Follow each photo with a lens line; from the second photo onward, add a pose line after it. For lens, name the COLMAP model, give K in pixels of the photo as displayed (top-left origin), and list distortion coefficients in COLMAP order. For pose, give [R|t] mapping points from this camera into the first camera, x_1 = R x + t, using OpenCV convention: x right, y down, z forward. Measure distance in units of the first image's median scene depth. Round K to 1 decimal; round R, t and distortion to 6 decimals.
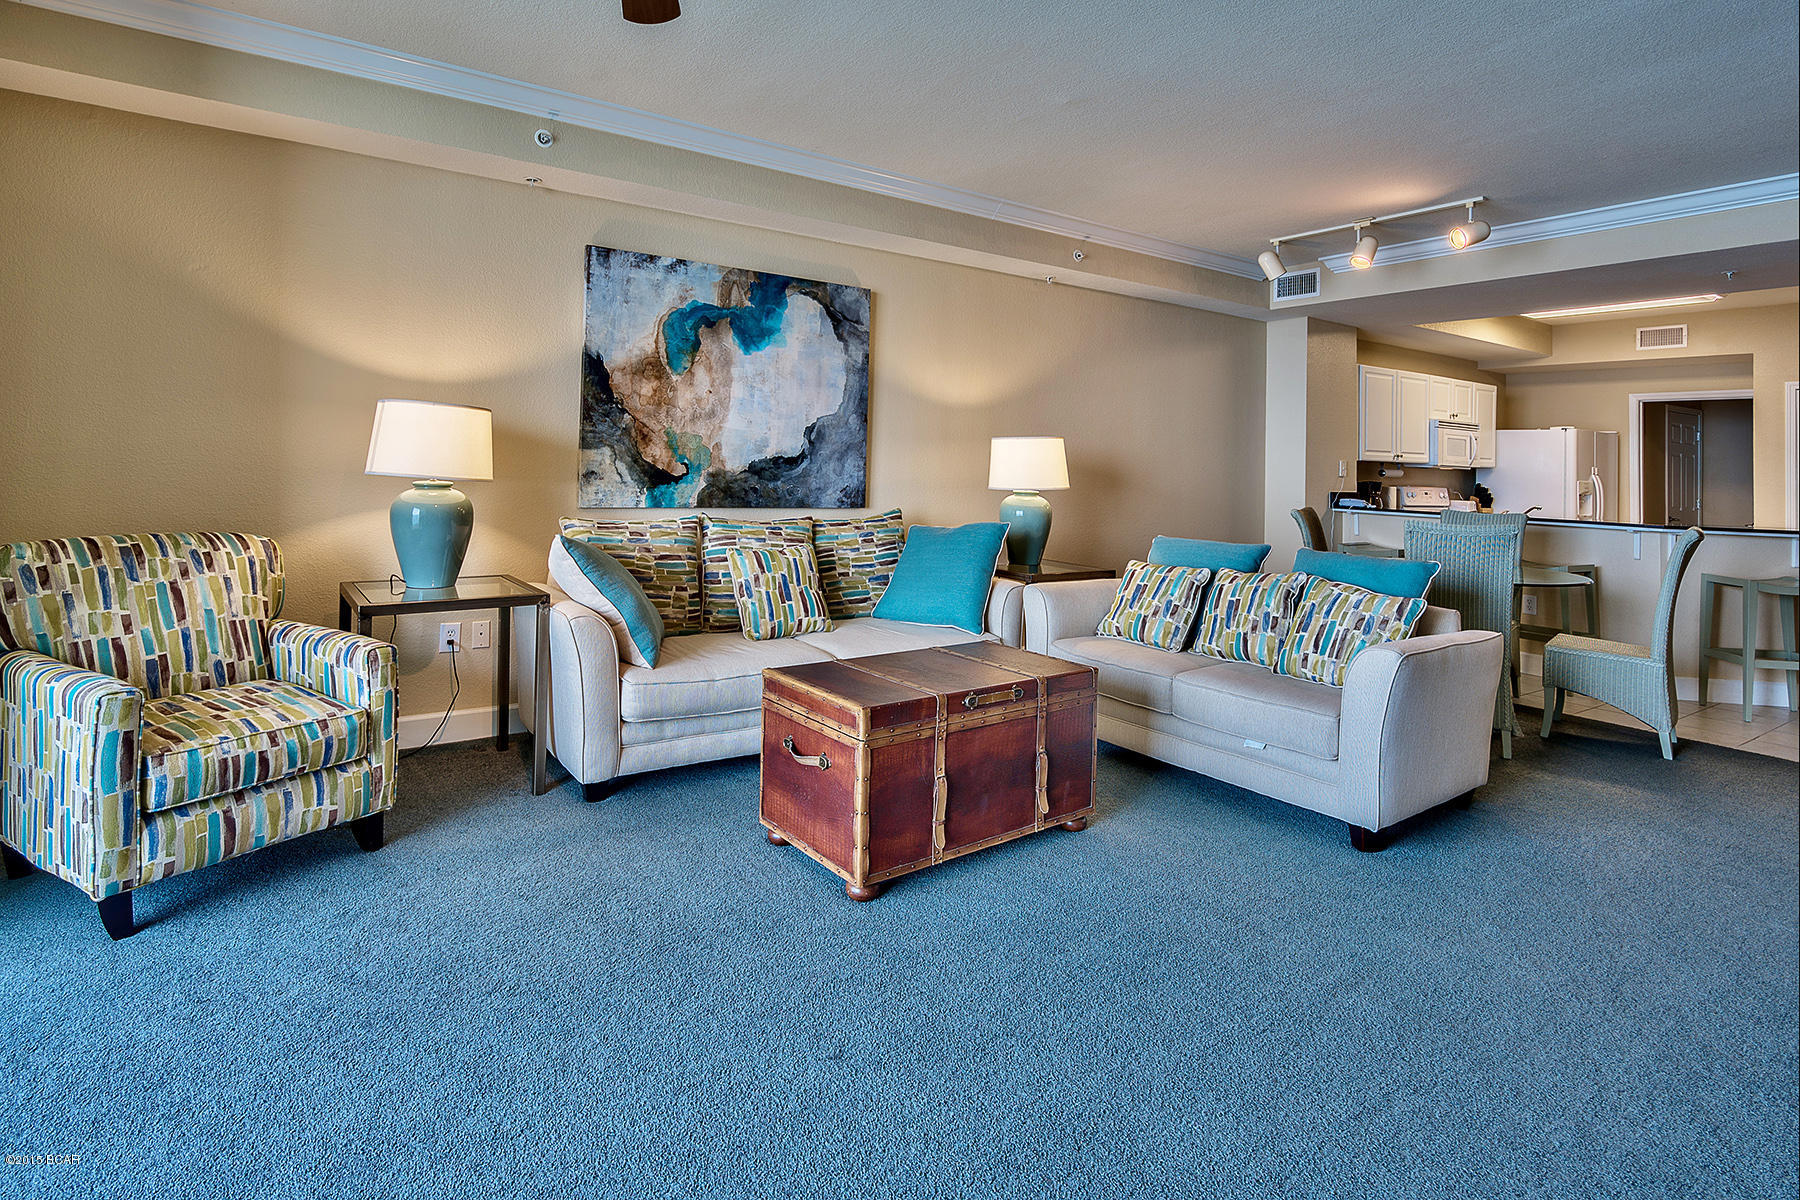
lens RADIAL K [[905.2, 0, 903.6], [0, 905.2, 431.8], [0, 0, 1]] dist [-0.002005, -0.000330]
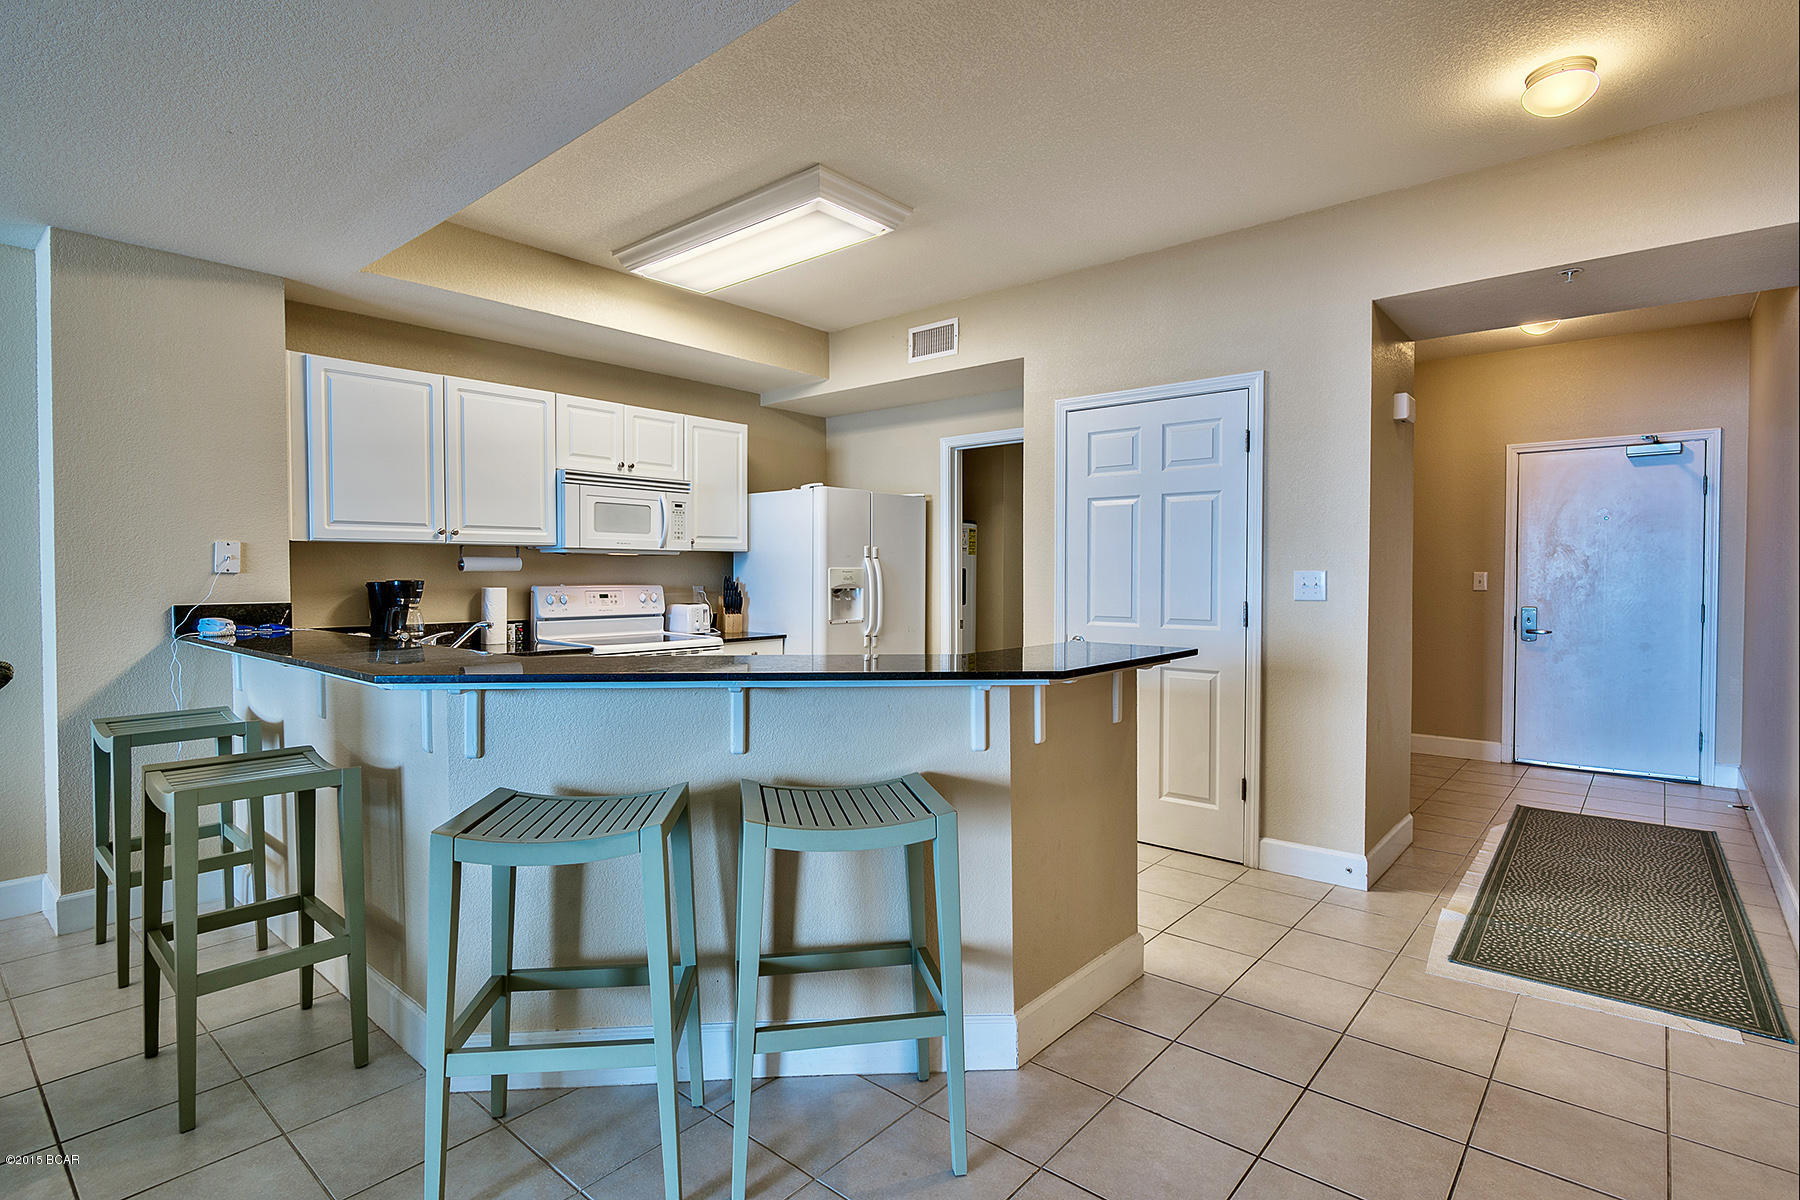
lens RADIAL K [[890.6, 0, 892.6], [0, 890.6, 582.1], [0, 0, 1]] dist [-0.002105, -0.000383]
pose [[0.964469, -0.032491, 0.262189, 0.632268], [0.019294, 0.998421, 0.052753, 0.032110], [-0.263489, -0.045820, 0.963573, 0.387304]]
